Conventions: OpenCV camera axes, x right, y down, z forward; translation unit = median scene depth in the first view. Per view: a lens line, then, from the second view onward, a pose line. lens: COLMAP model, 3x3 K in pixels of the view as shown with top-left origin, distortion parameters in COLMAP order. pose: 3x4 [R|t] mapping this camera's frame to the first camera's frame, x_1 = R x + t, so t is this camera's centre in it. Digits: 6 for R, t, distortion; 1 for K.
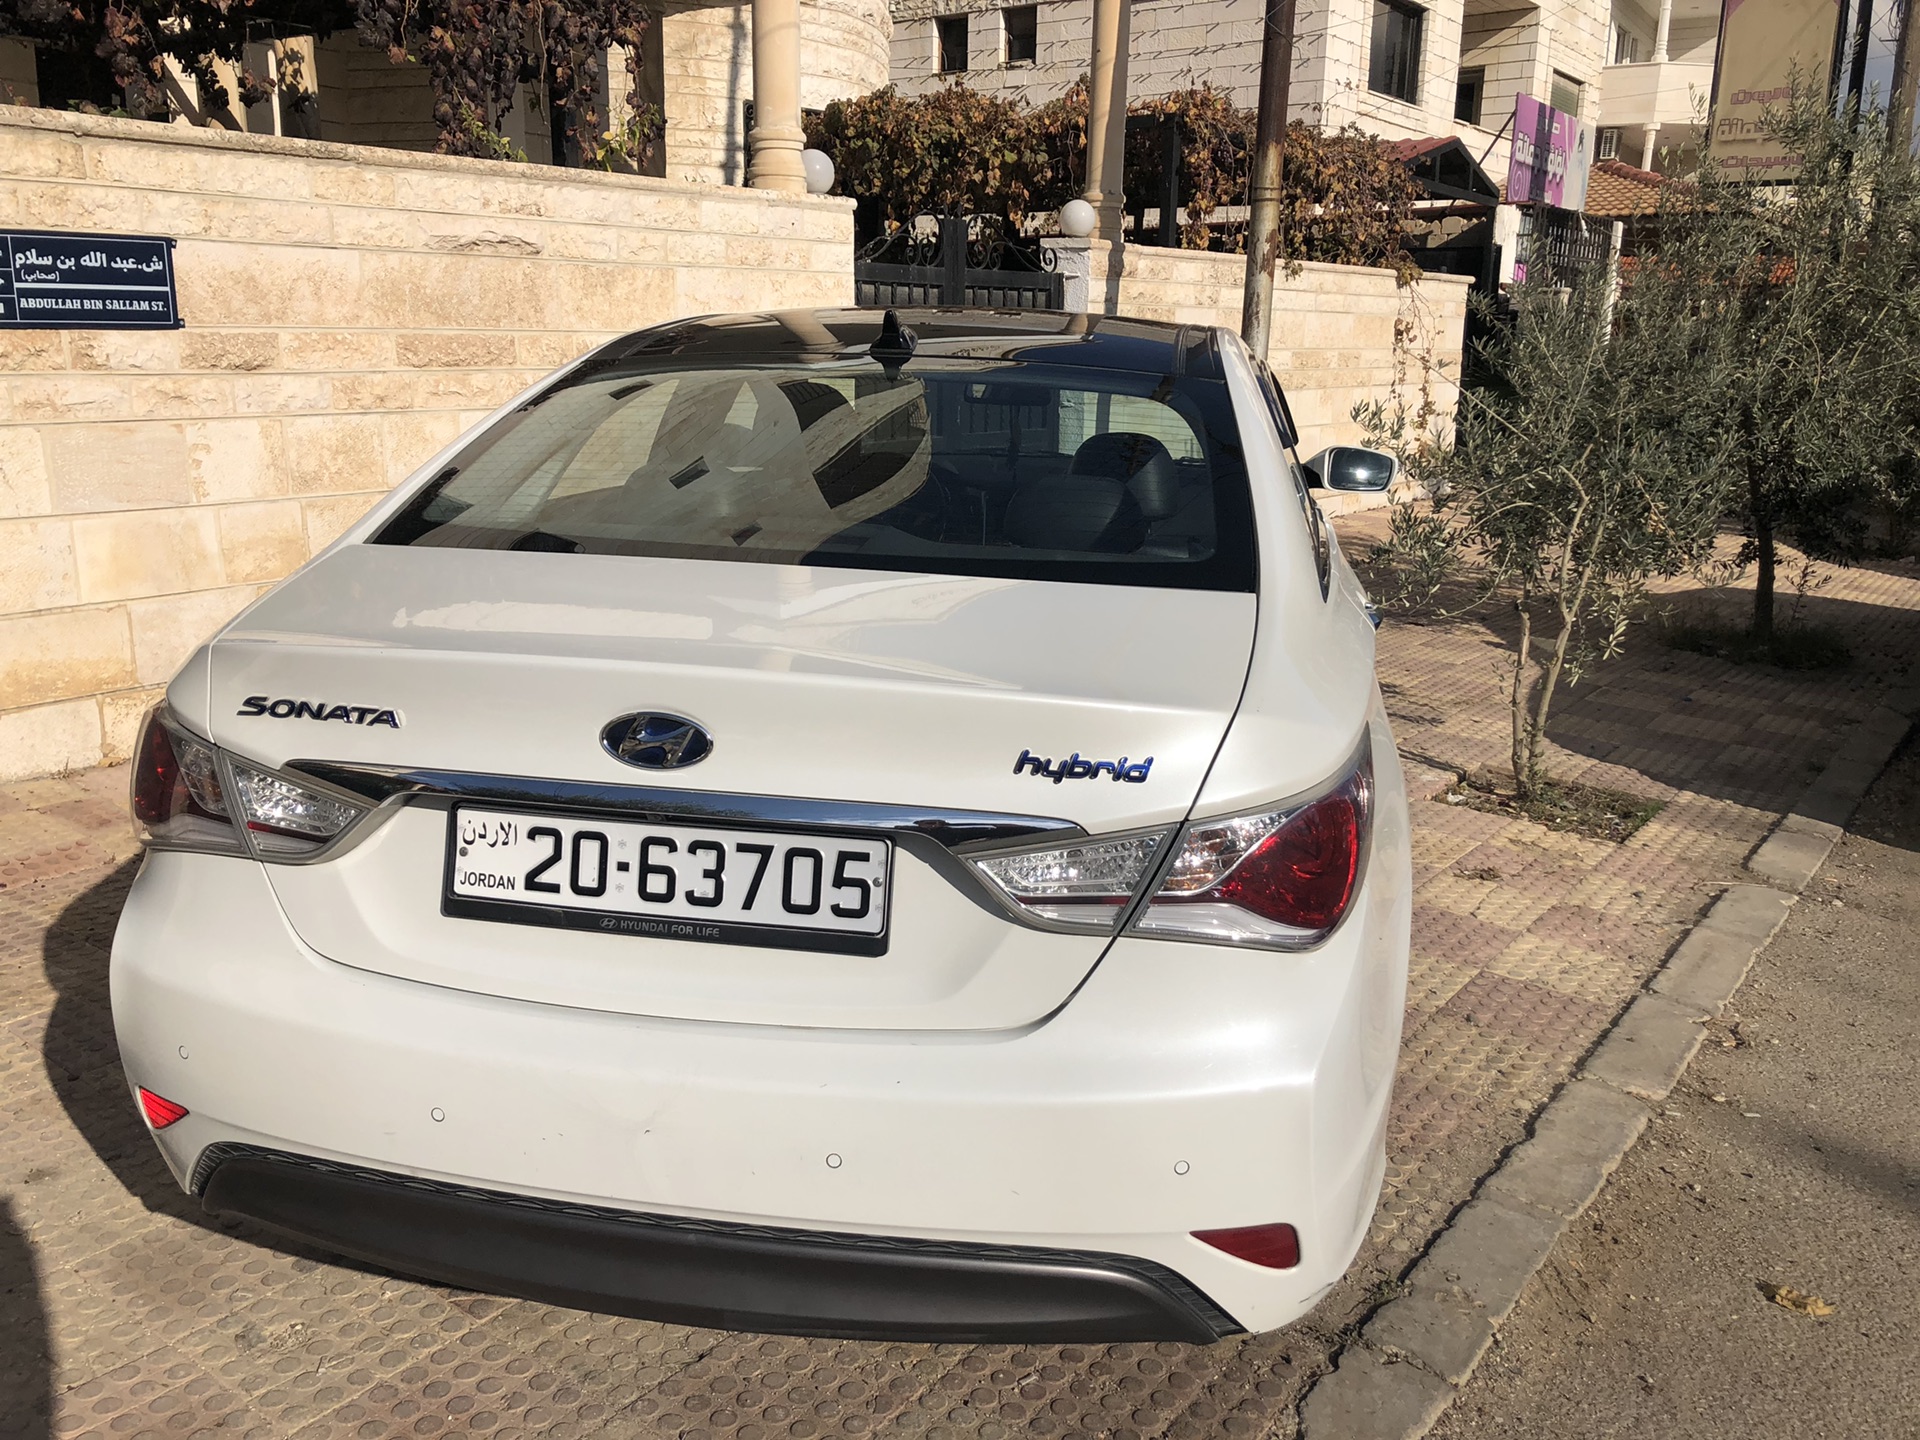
lens RADIAL K [[1694.2, 0, 960.0], [0, 1694.2, 720.0], [0, 0, 1]] dist [0.065644, -0.093951]
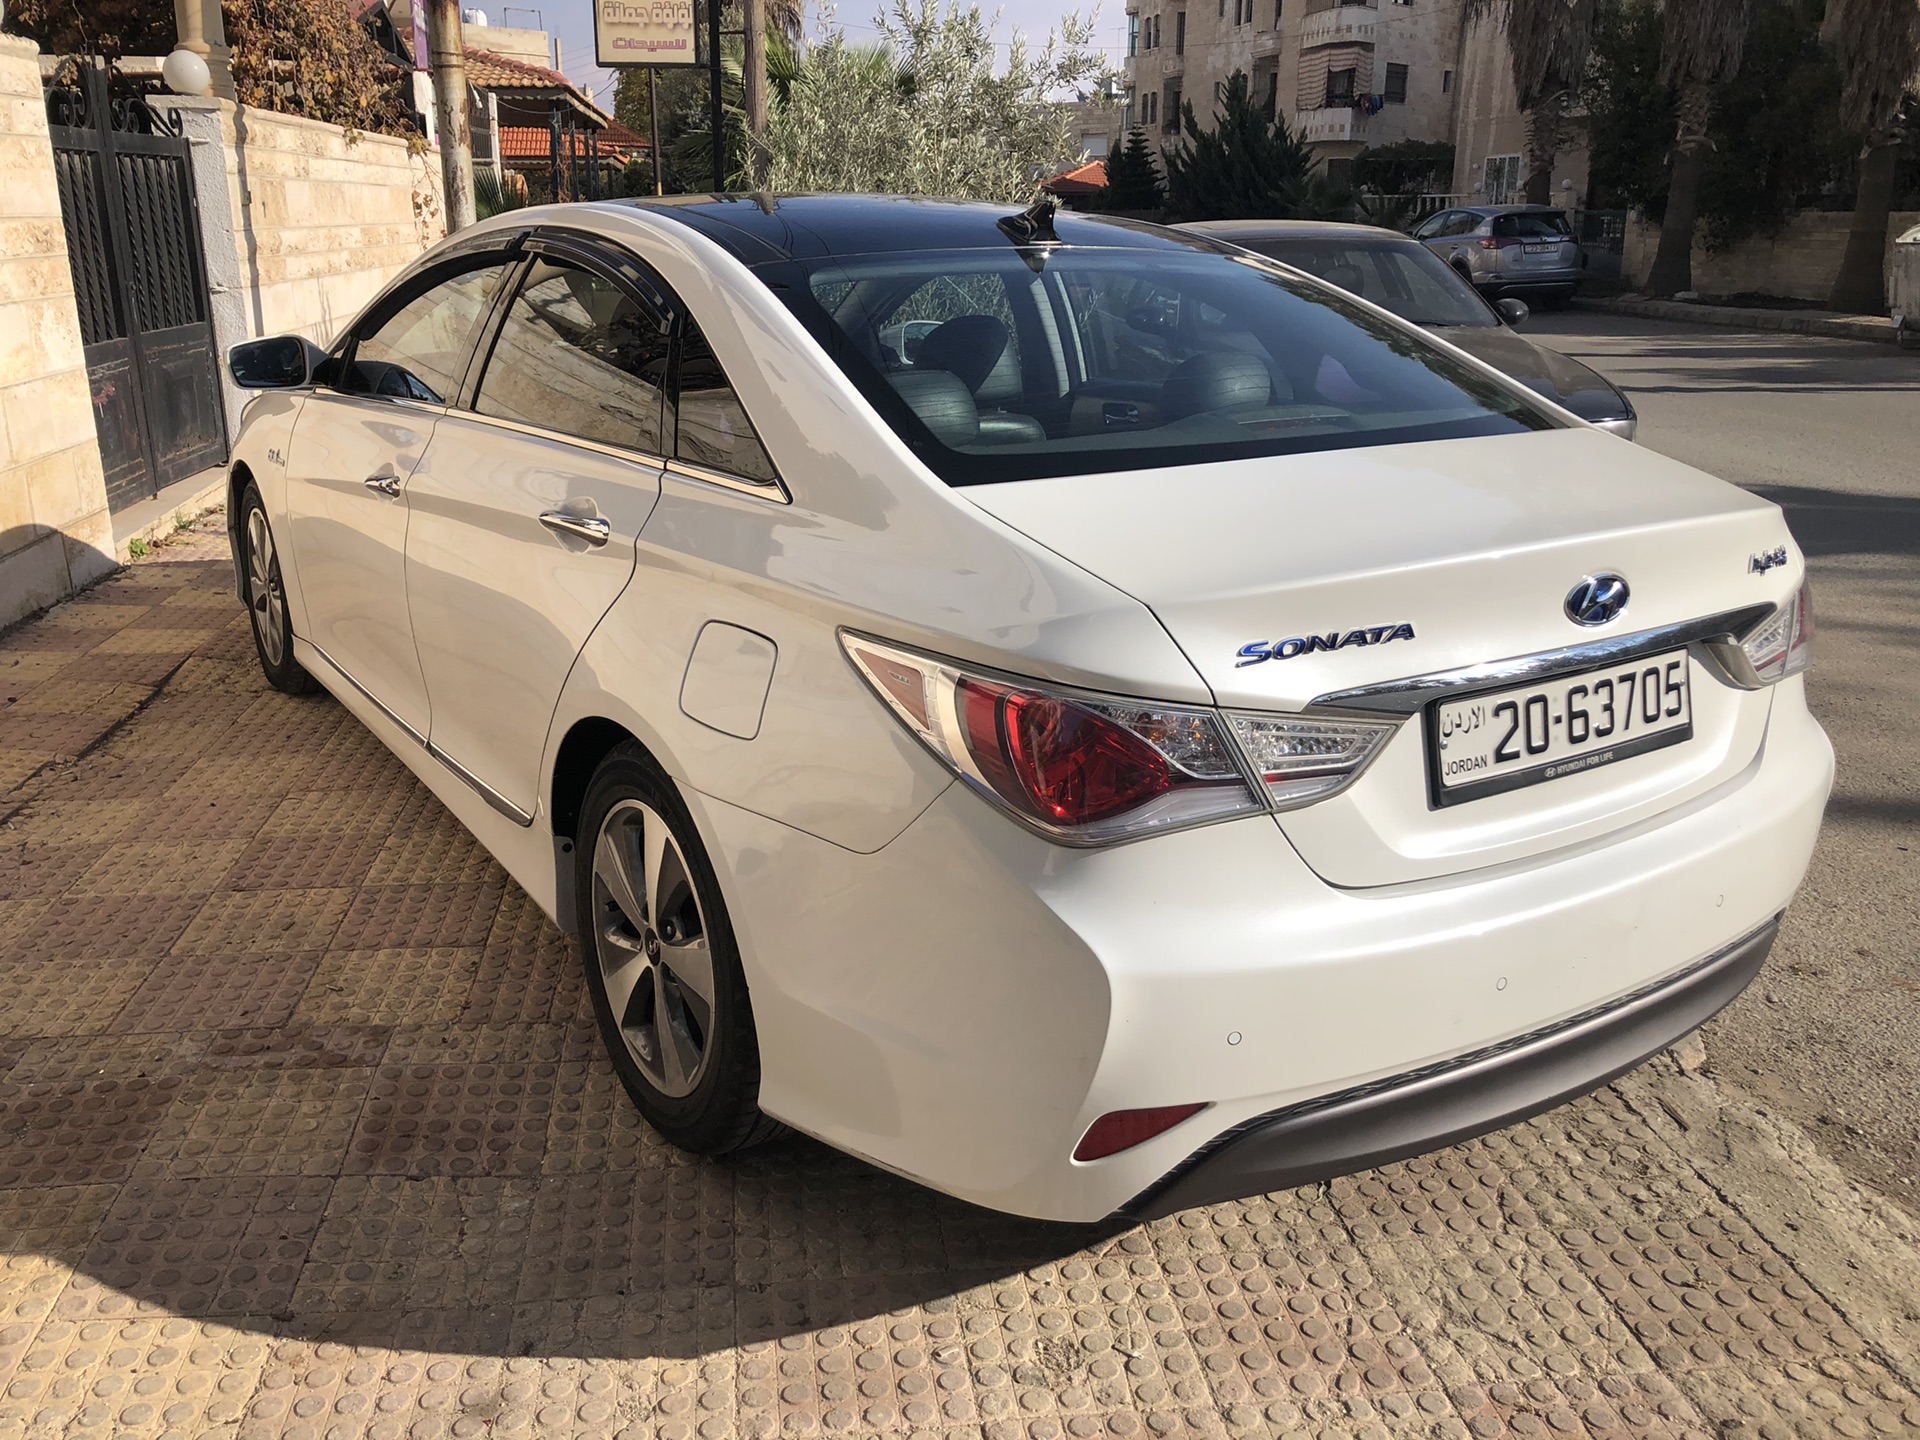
lens RADIAL K [[1694.2, 0, 960.0], [0, 1694.2, 720.0], [0, 0, 1]] dist [0.065644, -0.093951]
pose [[0.681489, -0.219543, 0.698121, -1.212451], [0.167031, 0.975424, 0.143696, -0.136903], [-0.712512, 0.018680, 0.701411, 0.473631]]
